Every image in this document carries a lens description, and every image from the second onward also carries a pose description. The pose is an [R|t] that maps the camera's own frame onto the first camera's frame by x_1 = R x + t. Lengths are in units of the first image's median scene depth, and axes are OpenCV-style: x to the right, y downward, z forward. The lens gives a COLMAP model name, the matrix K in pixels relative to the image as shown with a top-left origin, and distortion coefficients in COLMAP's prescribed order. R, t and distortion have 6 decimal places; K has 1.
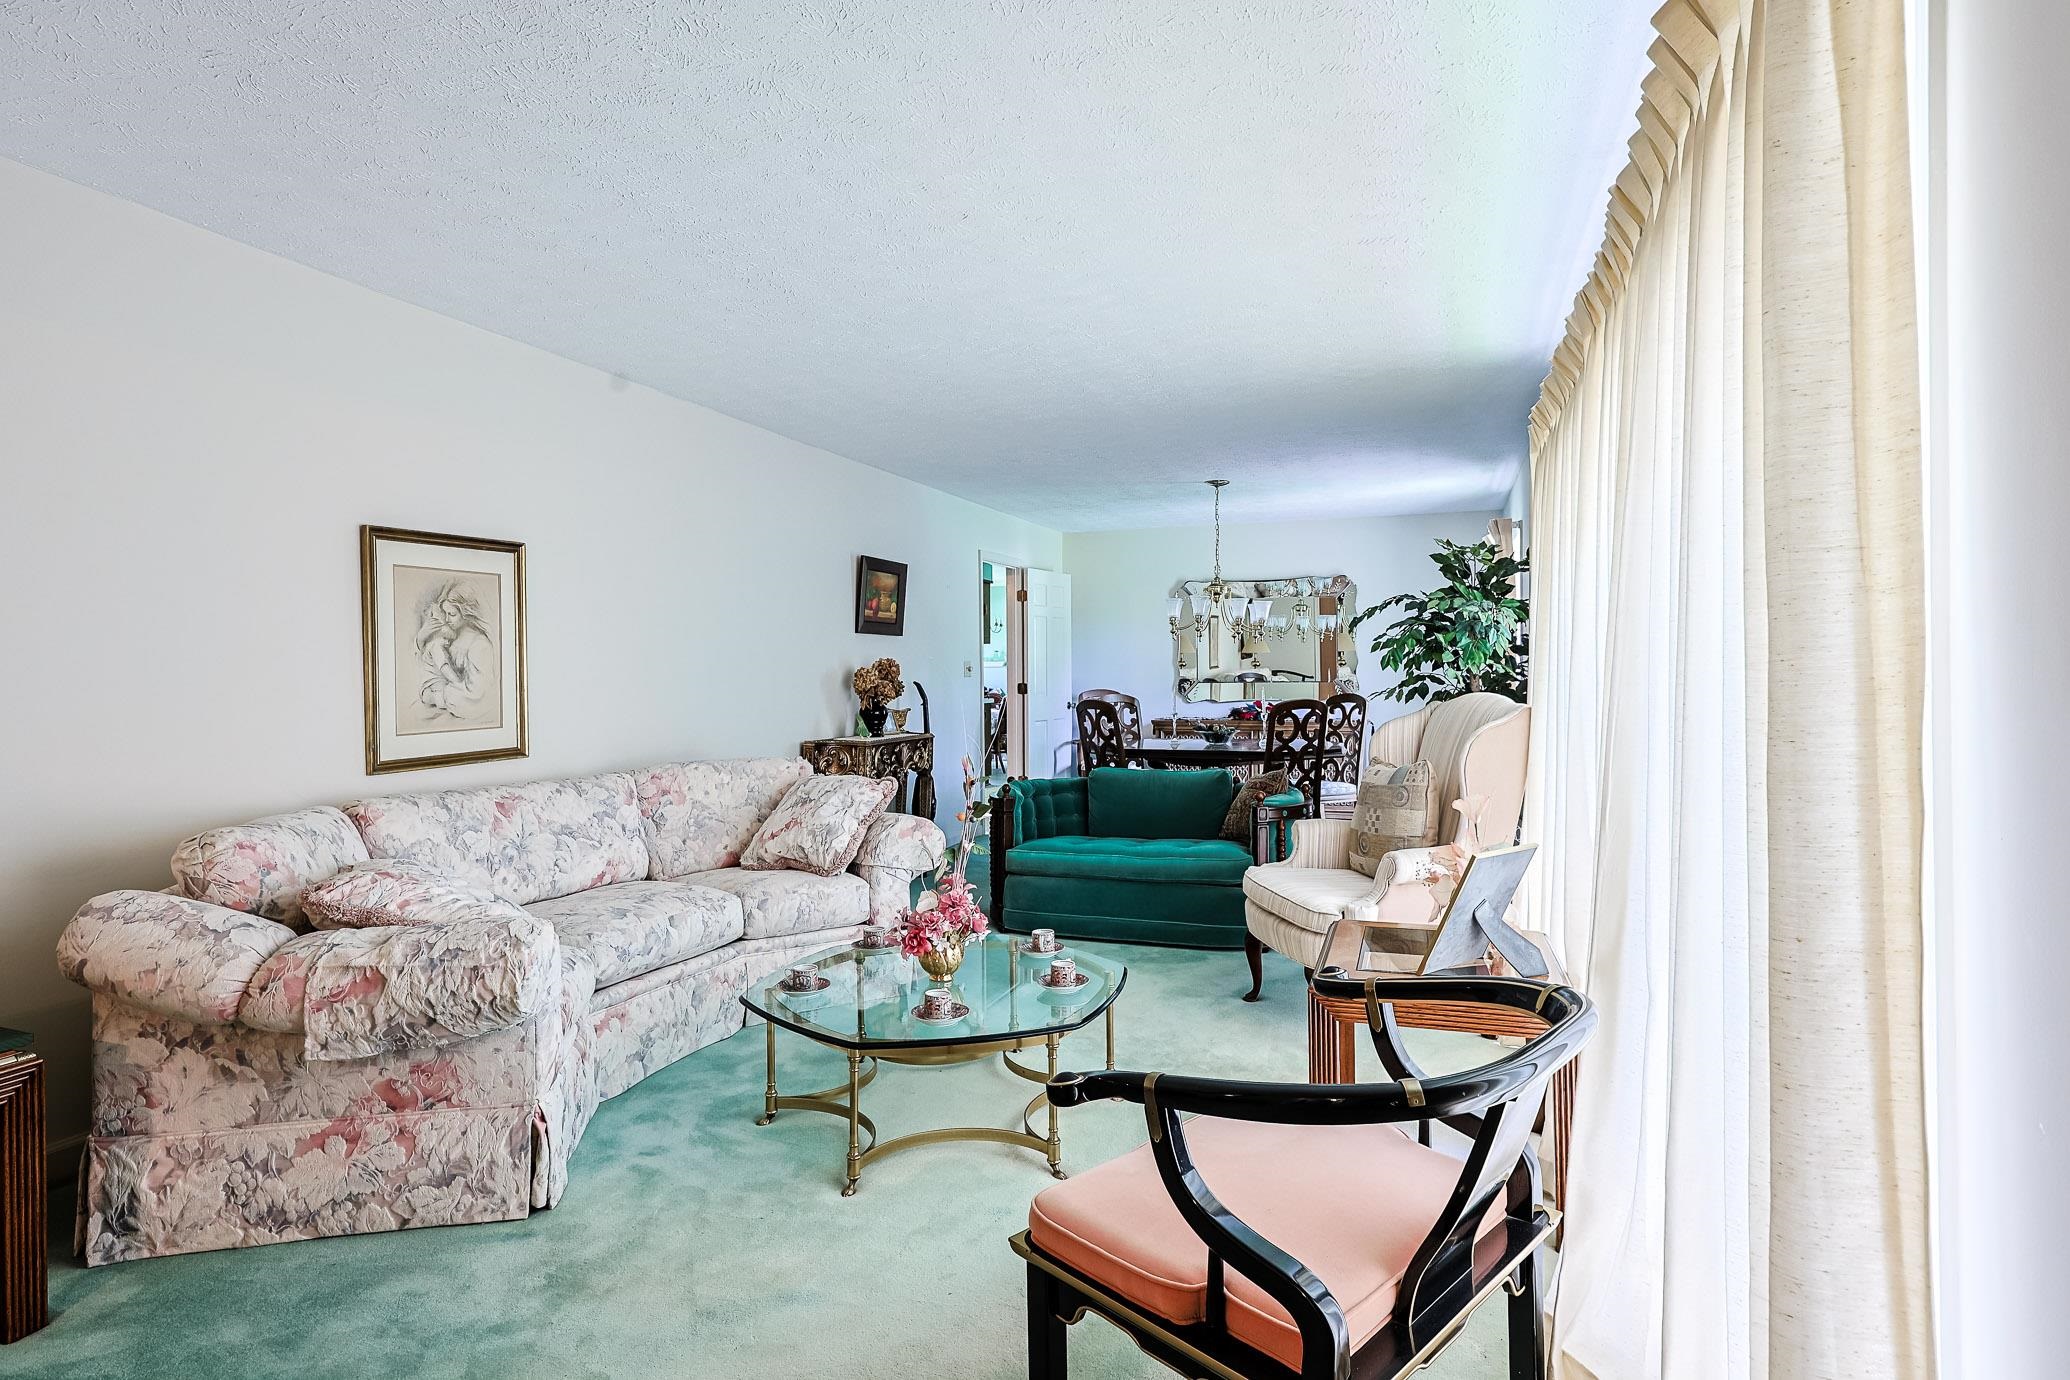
lens RADIAL K [[1065.9, 0, 1037.1], [0, 1065.9, 681.5], [0, 0, 1]] dist [-0.004235, 0.000615]
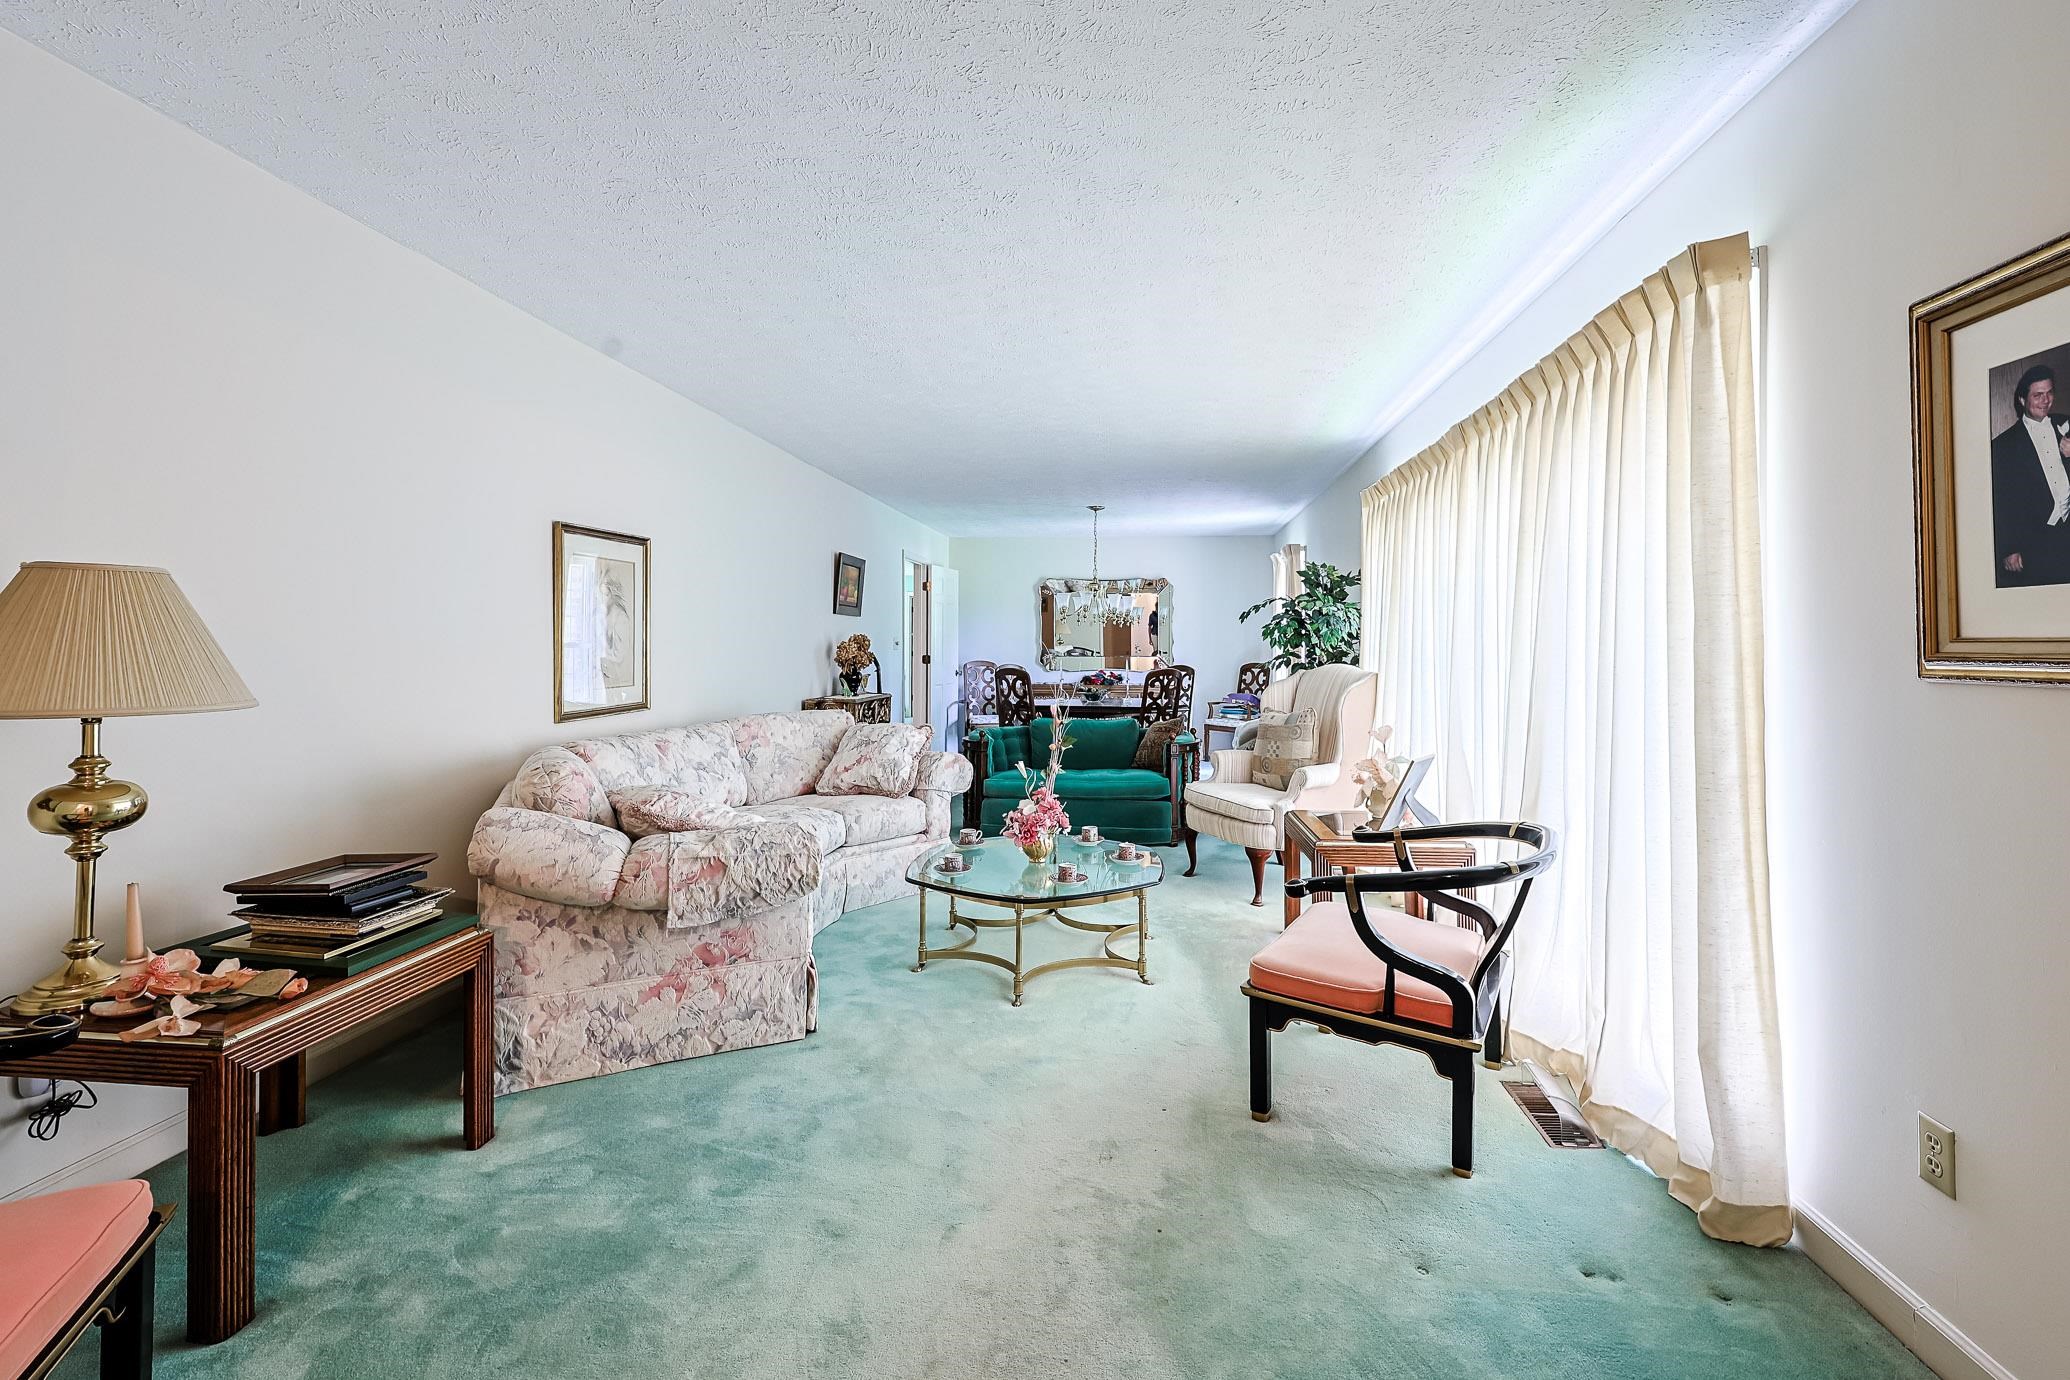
lens RADIAL K [[876.8, 0, 1054.5], [0, 876.8, 651.4], [0, 0, 1]] dist [-0.002853, -0.000900]
pose [[0.970464, 0.011017, 0.240993, -0.374316], [-0.009876, 0.999934, -0.005941, 0.005768], [-0.241042, 0.003385, 0.970509, -0.152911]]
